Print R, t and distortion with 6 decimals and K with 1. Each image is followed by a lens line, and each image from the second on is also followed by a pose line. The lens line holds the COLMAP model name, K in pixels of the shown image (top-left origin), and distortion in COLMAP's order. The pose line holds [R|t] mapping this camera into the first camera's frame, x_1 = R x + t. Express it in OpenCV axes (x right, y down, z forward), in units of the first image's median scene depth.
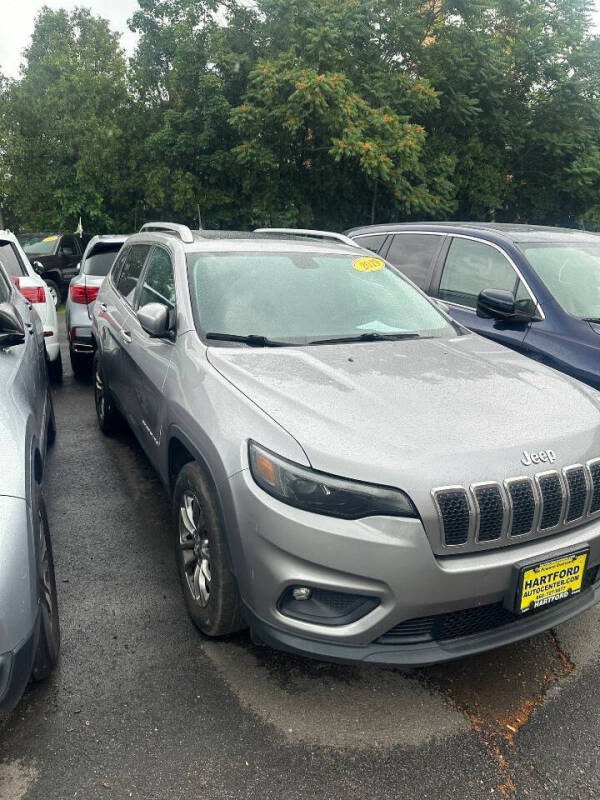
lens RADIAL K [[584.0, 0, 299.6], [0, 584.0, 397.0], [0, 0, 1]] dist [-0.006587, -0.006680]
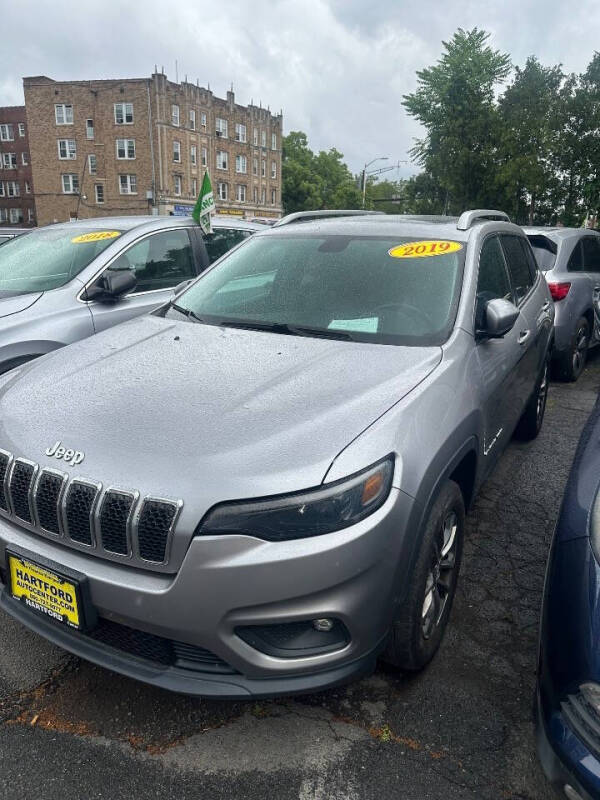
lens RADIAL K [[577.4, 0, 300.0], [0, 577.4, 400.0], [0, 0, 1]] dist [0.000995, -0.001434]
pose [[0.552545, 0.212736, -0.805877, 0.171018], [-0.207111, 0.971596, 0.114478, -0.019543], [0.807341, 0.103652, 0.580910, 0.101690]]
